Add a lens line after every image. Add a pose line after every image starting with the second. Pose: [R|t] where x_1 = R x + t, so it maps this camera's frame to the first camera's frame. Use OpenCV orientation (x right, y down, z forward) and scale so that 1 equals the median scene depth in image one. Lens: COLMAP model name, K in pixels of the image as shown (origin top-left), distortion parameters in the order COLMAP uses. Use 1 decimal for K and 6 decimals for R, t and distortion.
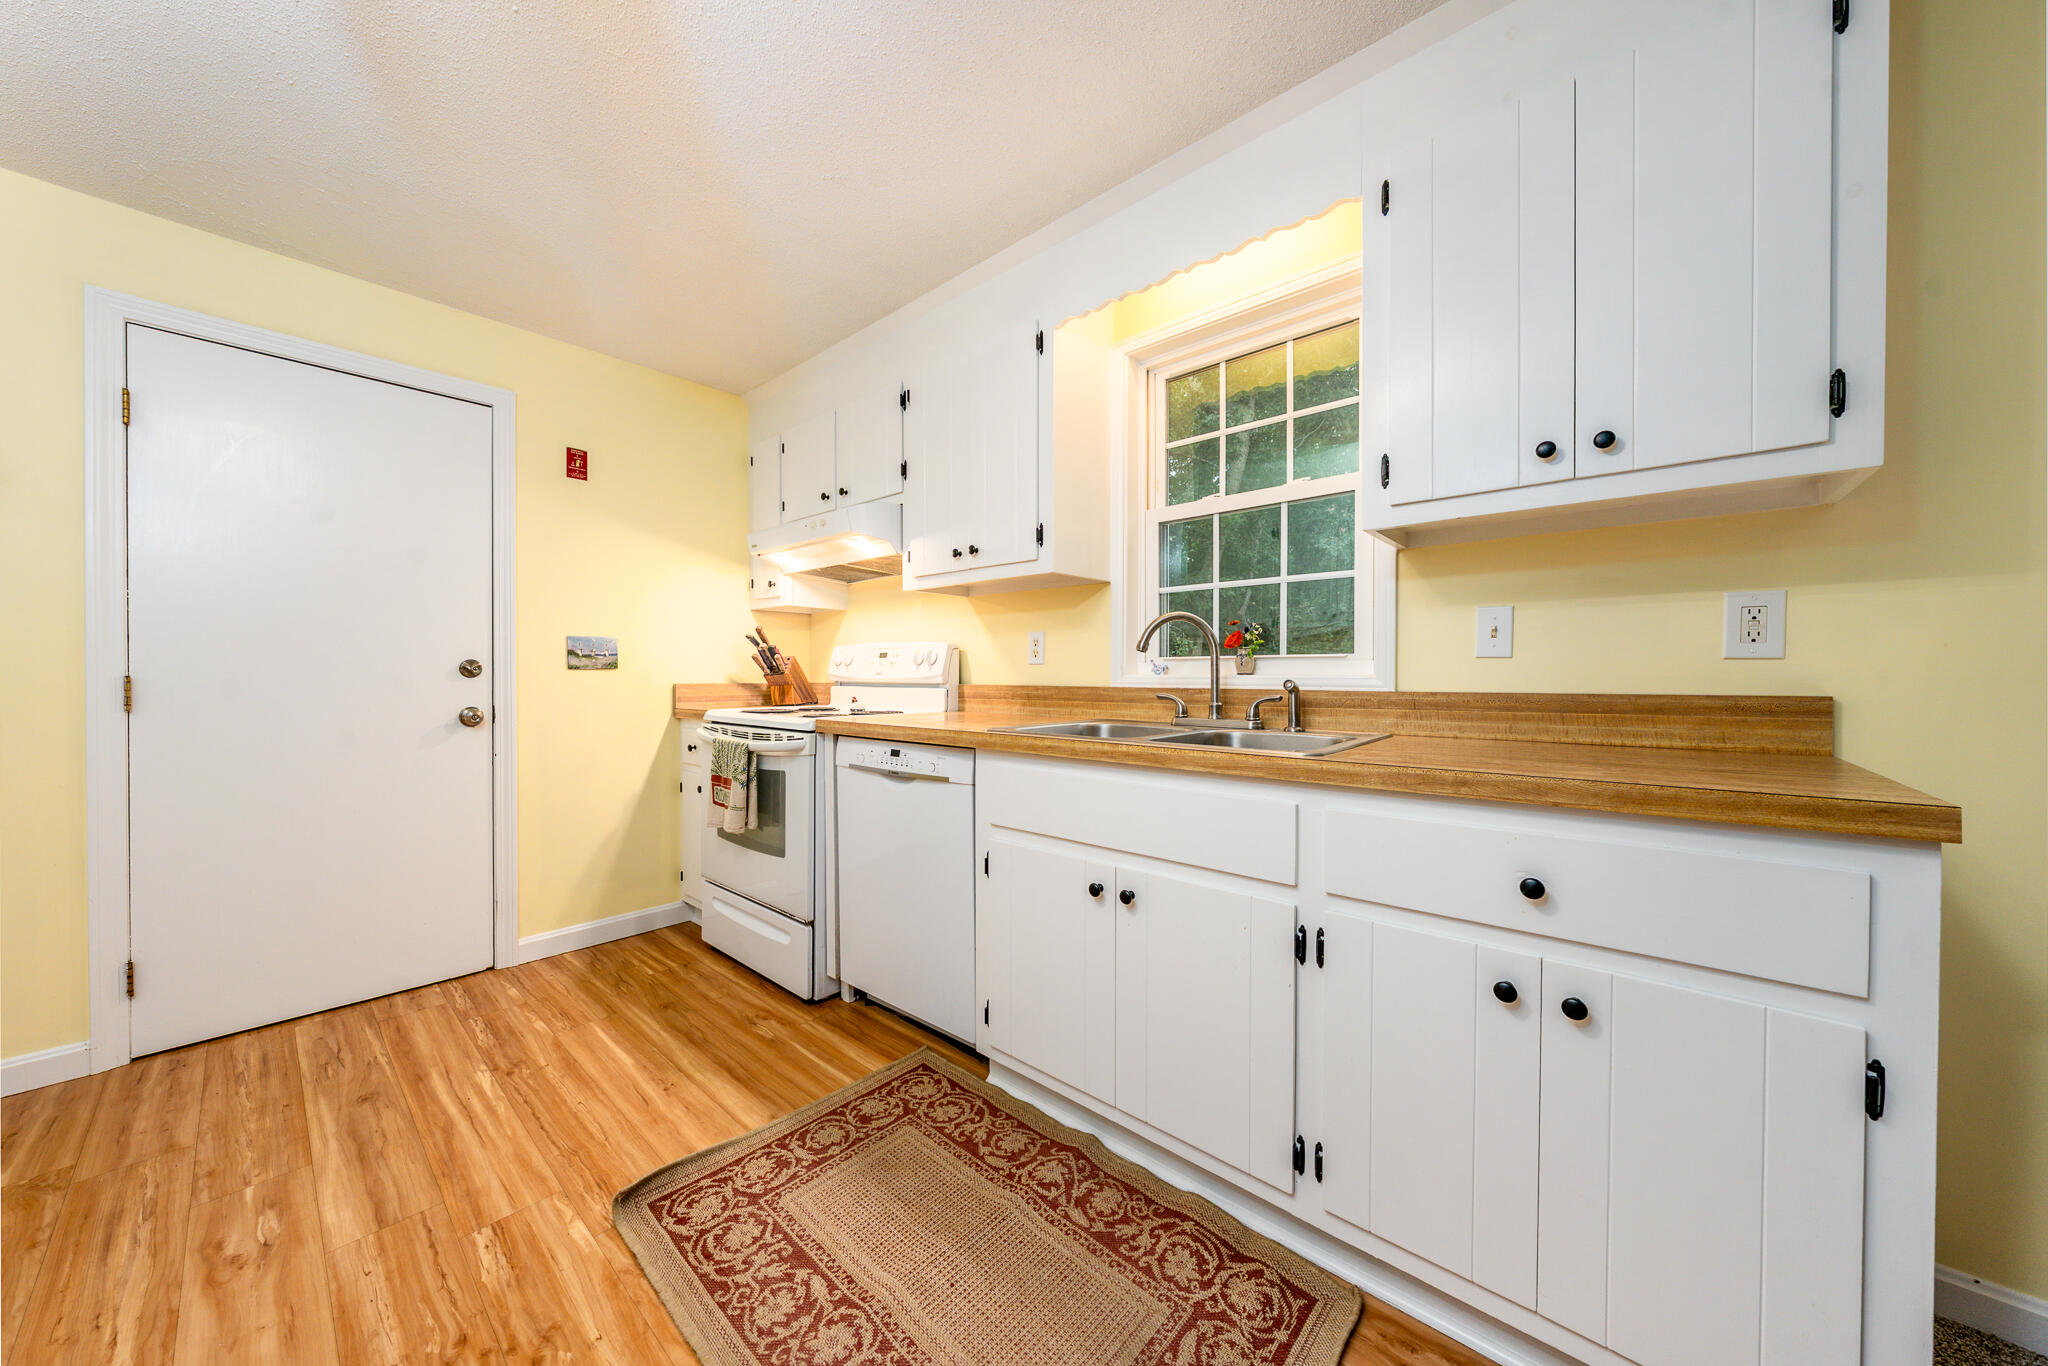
lens RADIAL K [[700.5, 0, 1013.3], [0, 700.5, 679.2], [0, 0, 1]] dist [-0.003030, -0.000159]
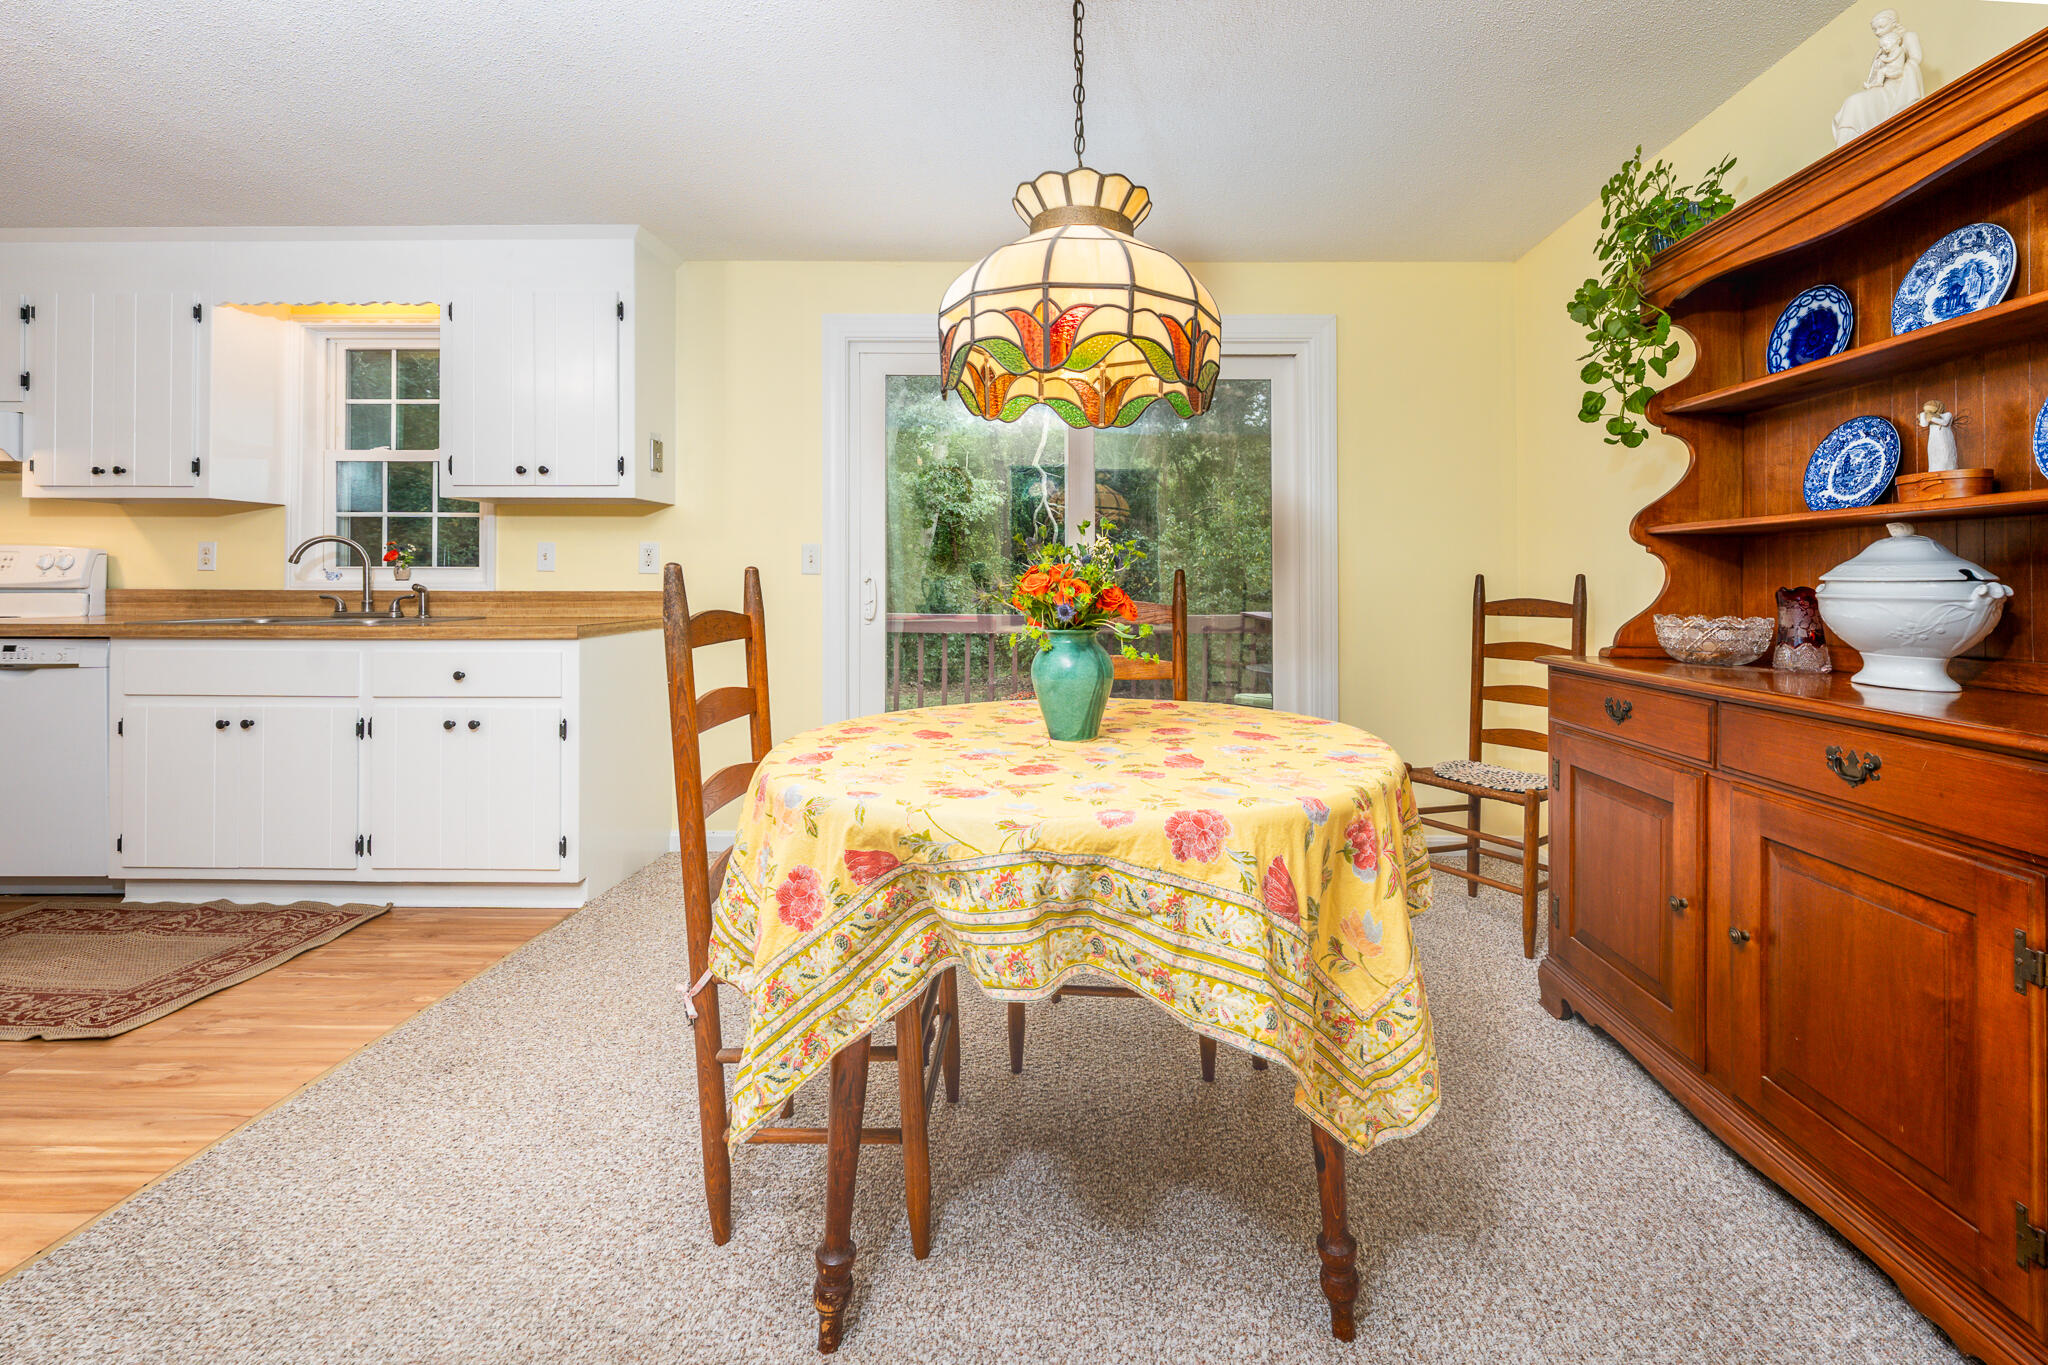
lens RADIAL K [[868.6, 0, 1103.1], [0, 868.6, 576.2], [0, 0, 1]] dist [-0.001770, -0.000618]
pose [[0.738216, 0.007067, 0.674527, 0.224971], [0.000729, 0.999936, -0.011273, 0.006141], [-0.674564, 0.008814, 0.738164, -1.428206]]
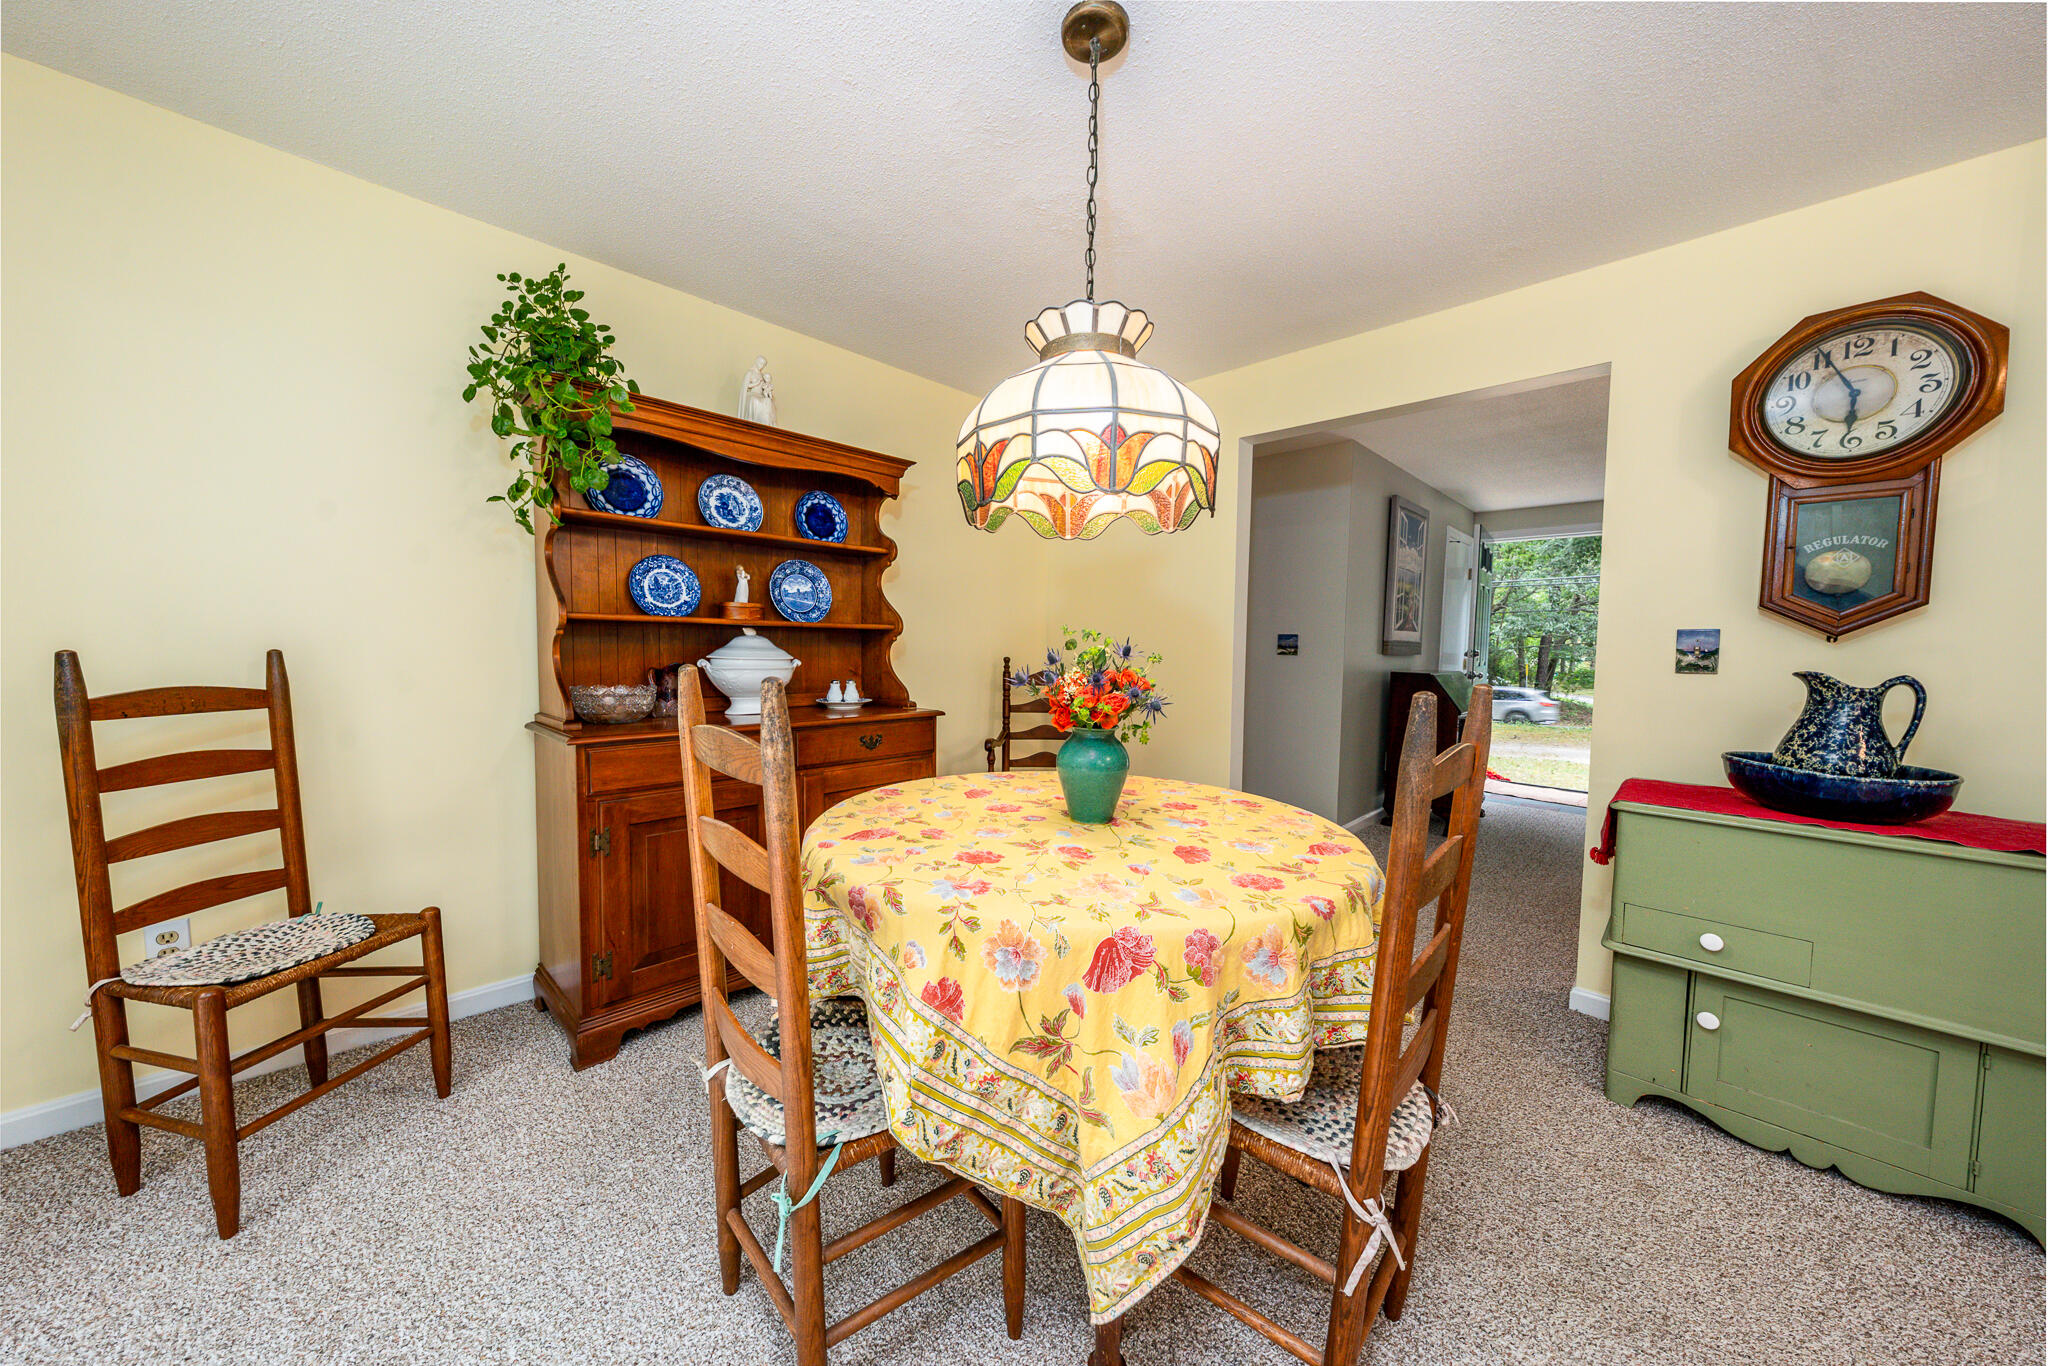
lens RADIAL K [[700.5, 0, 1013.3], [0, 700.5, 679.2], [0, 0, 1]] dist [-0.003030, -0.000159]
pose [[-0.998157, -0.020717, 0.057035, 0.870910], [-0.017390, 0.998152, 0.058229, -0.050140], [-0.058136, 0.057130, -0.996673, 0.123477]]
